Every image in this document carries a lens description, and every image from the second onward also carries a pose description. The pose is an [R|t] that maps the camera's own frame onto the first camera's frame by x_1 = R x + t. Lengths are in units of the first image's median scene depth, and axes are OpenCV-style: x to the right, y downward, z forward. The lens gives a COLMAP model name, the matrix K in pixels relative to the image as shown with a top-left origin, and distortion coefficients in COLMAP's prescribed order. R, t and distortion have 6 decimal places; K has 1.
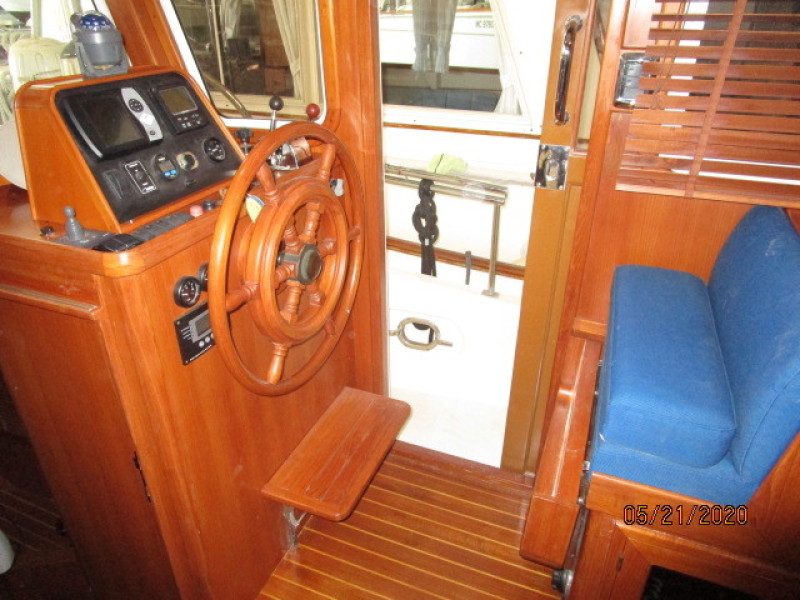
lens RADIAL K [[568.0, 0, 402.2], [0, 568.0, 297.9], [0, 0, 1]] dist [-0.027808, 0.004137]
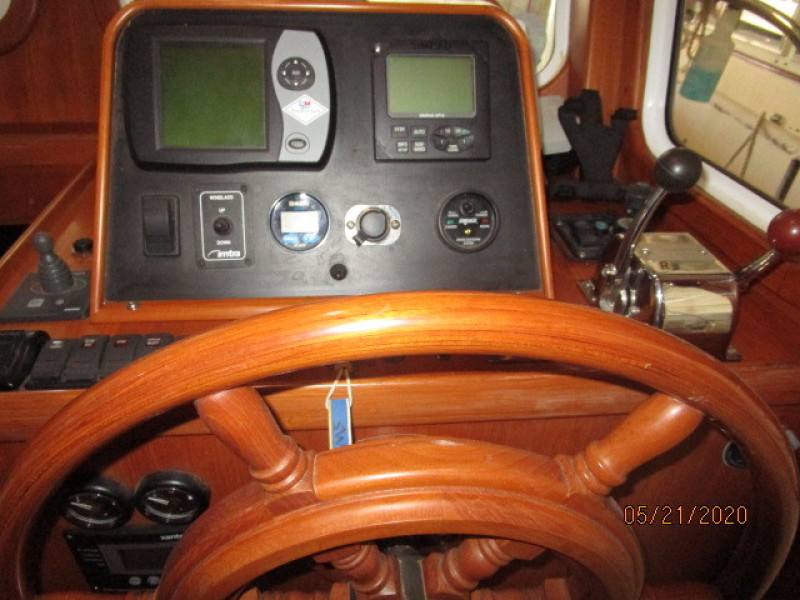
lens RADIAL K [[568.0, 0, 402.2], [0, 568.0, 297.9], [0, 0, 1]] dist [-0.027808, 0.004137]
pose [[0.465391, 0.522643, -0.714321, -0.028998], [-0.450434, 0.834575, 0.317164, -0.374150], [0.761919, 0.174149, 0.623820, 0.819972]]
